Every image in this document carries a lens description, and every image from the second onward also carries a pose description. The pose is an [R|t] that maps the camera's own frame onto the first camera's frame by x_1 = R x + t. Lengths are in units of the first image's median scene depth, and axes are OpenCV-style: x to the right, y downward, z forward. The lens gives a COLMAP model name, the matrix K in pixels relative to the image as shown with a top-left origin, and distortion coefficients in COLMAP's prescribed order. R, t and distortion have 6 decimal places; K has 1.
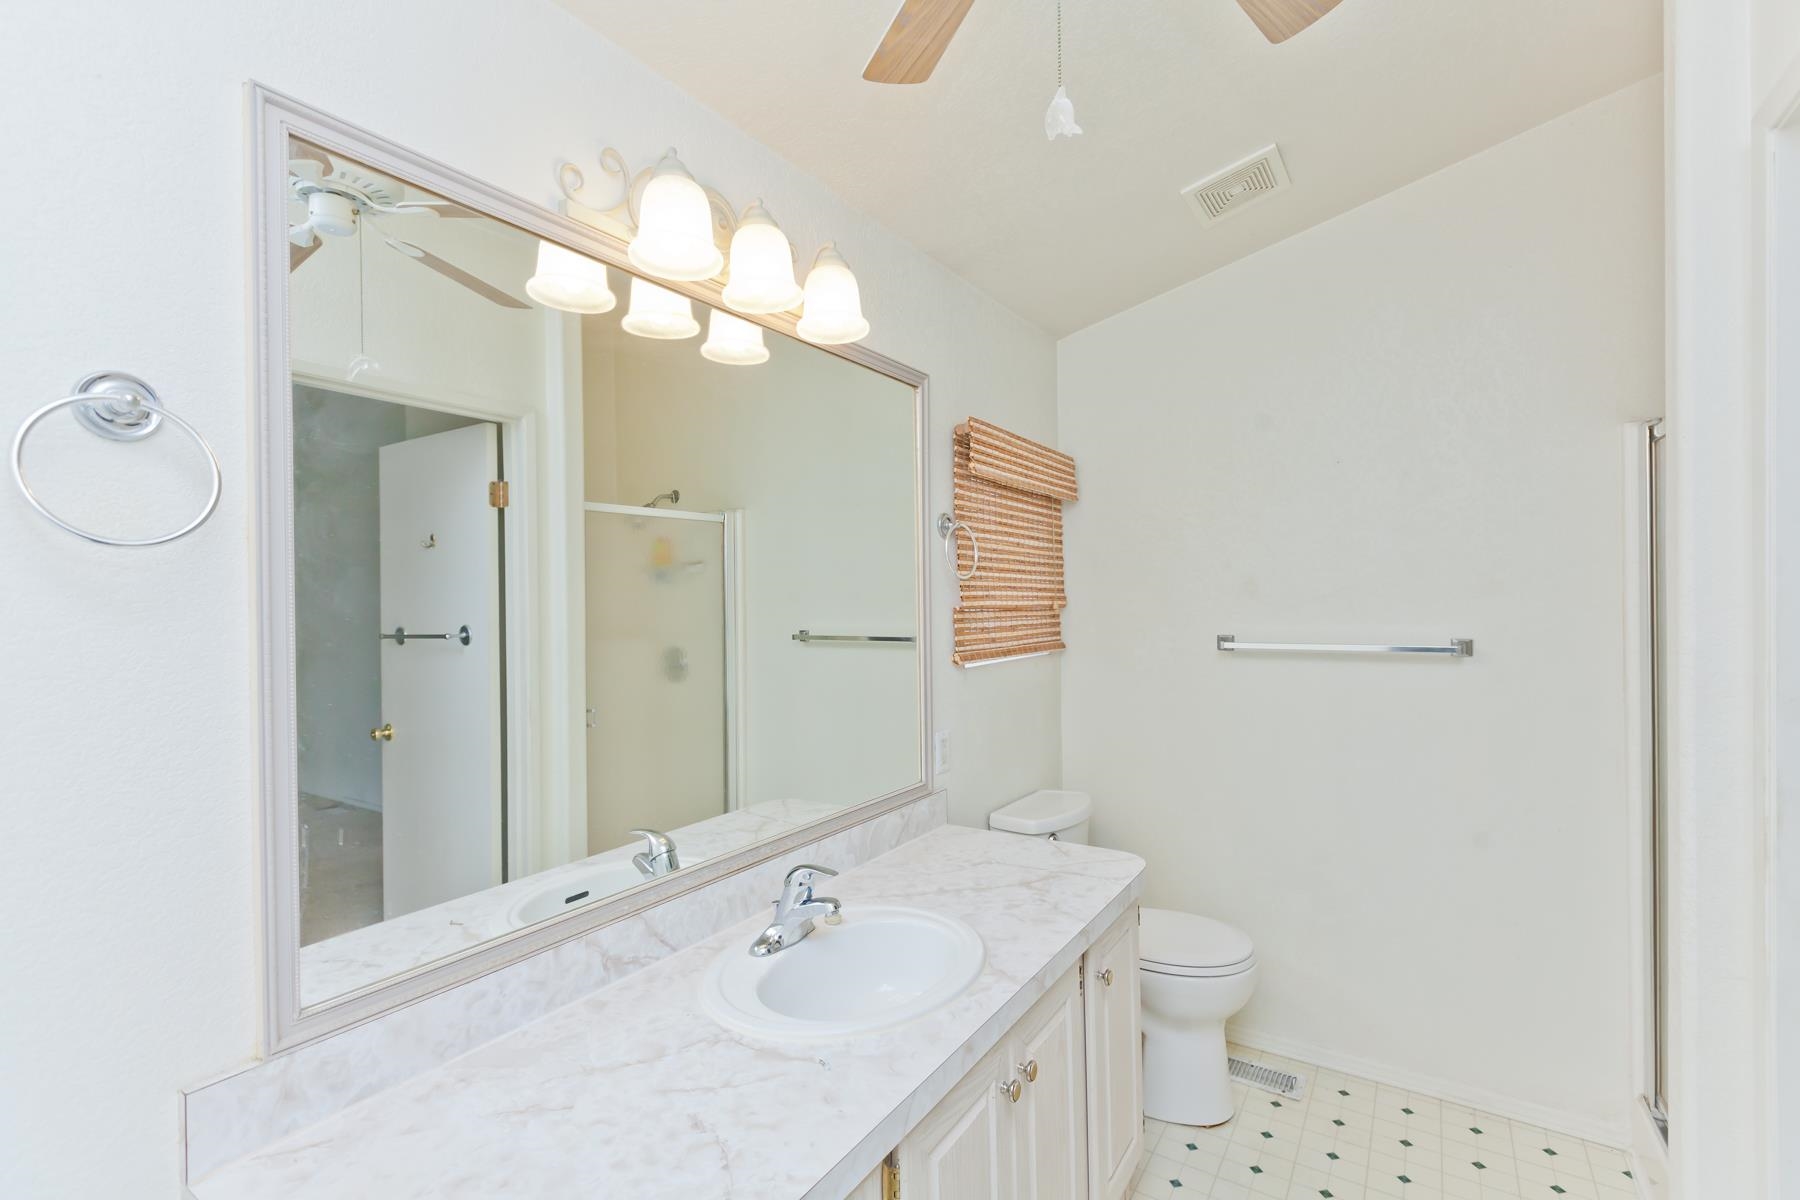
lens RADIAL K [[821.5, 0, 891.9], [0, 821.5, 597.9], [0, 0, 1]] dist [0.003258, -0.000012]
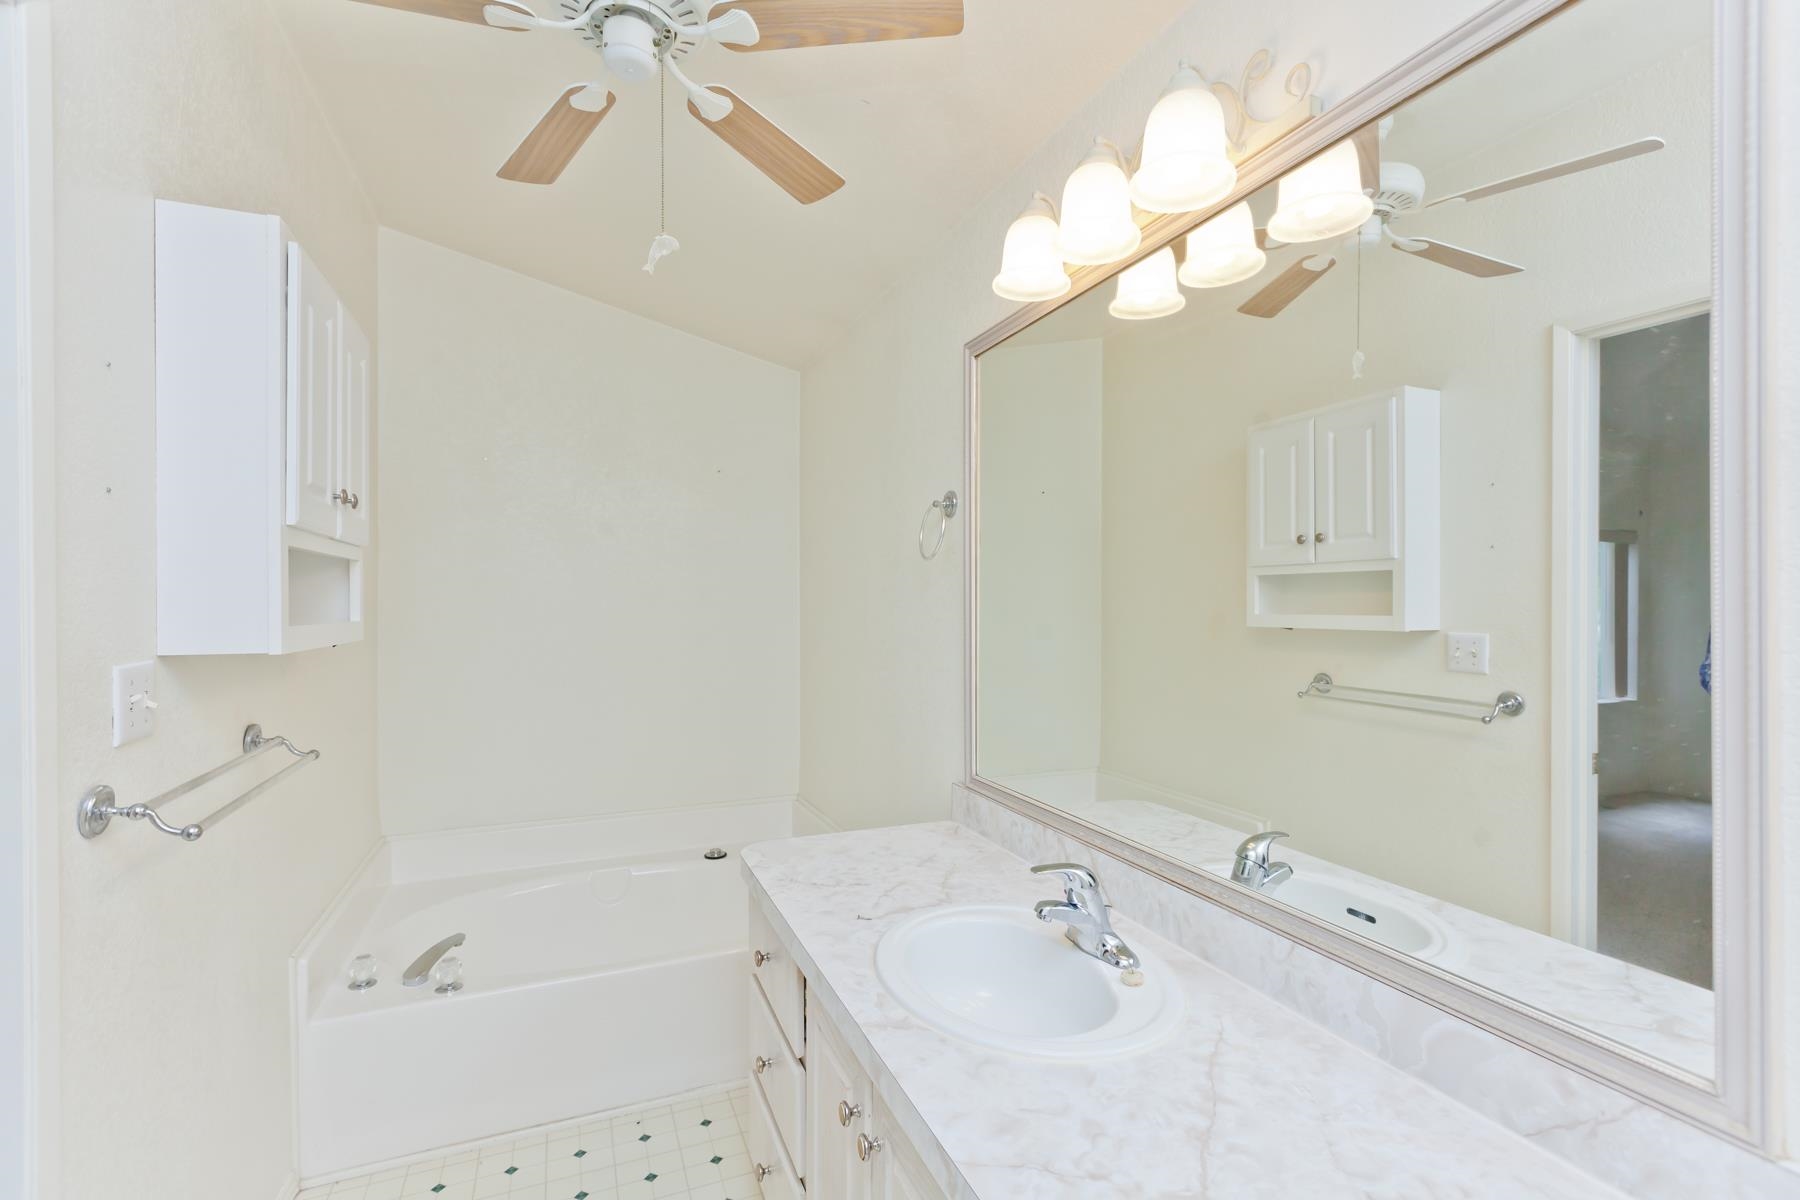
lens RADIAL K [[821.5, 0, 893.6], [0, 821.5, 600.6], [0, 0, 1]] dist [0.003258, -0.000012]
pose [[-0.569452, 0.009509, -0.821970, 0.666920], [0.008374, 0.999948, 0.005766, 0.030438], [0.821982, -0.003600, -0.569502, 1.224180]]
